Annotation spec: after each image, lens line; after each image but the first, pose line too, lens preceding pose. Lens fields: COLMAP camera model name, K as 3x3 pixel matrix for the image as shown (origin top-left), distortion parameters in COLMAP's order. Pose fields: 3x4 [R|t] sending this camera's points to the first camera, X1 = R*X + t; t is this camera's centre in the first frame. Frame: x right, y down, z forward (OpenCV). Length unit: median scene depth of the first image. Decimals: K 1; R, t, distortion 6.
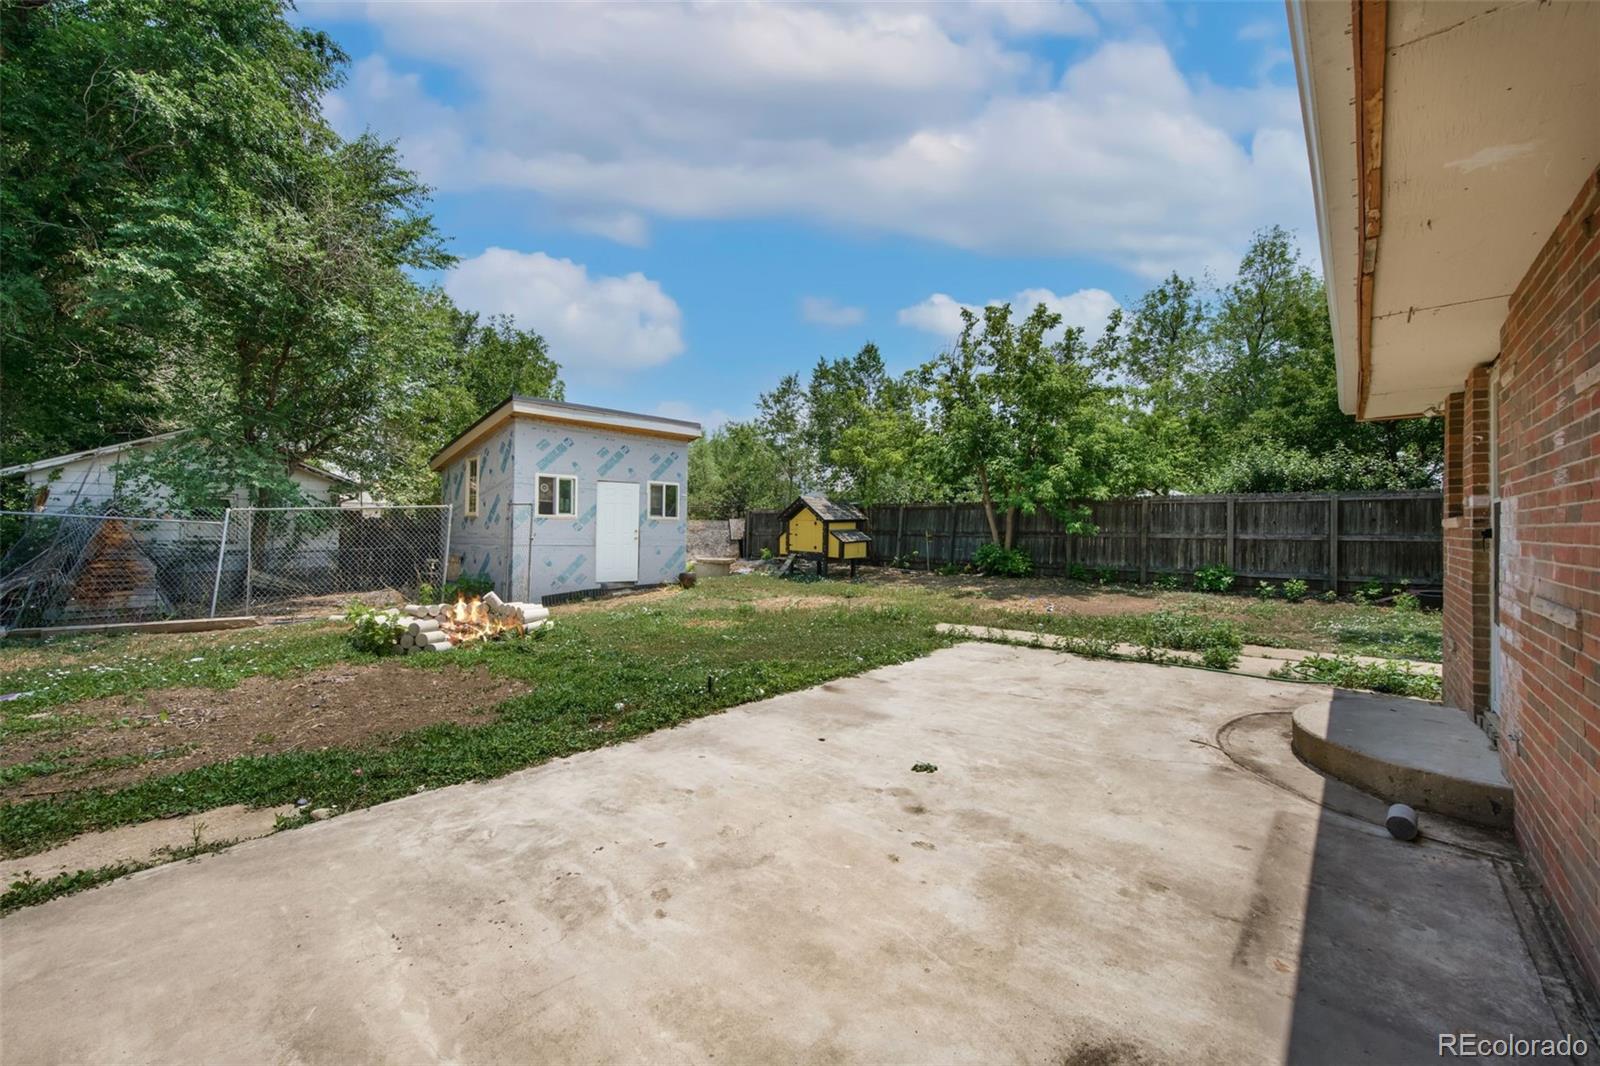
lens RADIAL K [[696.3, 0, 794.8], [0, 696.3, 521.0], [0, 0, 1]] dist [-0.001472, -0.000025]
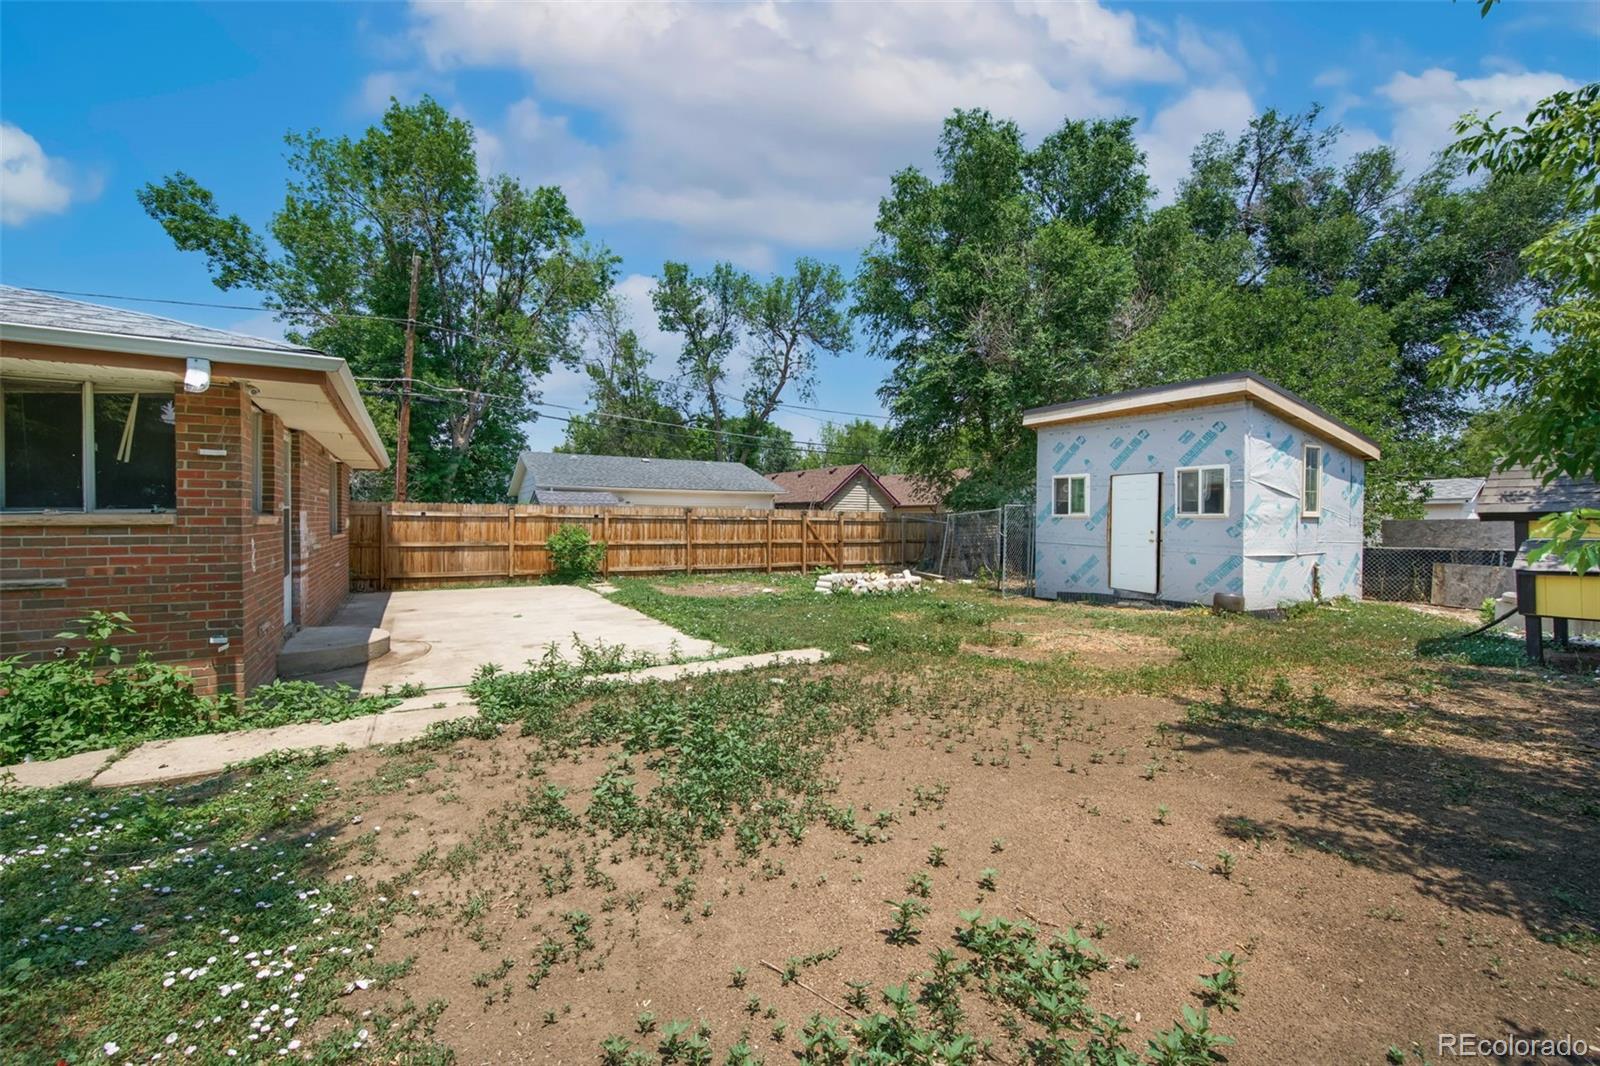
lens RADIAL K [[696.3, 0, 794.8], [0, 696.3, 521.0], [0, 0, 1]] dist [-0.001472, -0.000025]
pose [[-0.378017, -0.007864, -0.925765, 0.712854], [-0.000850, 0.999966, -0.008148, 0.009009], [0.925798, -0.002293, -0.378011, 0.960887]]
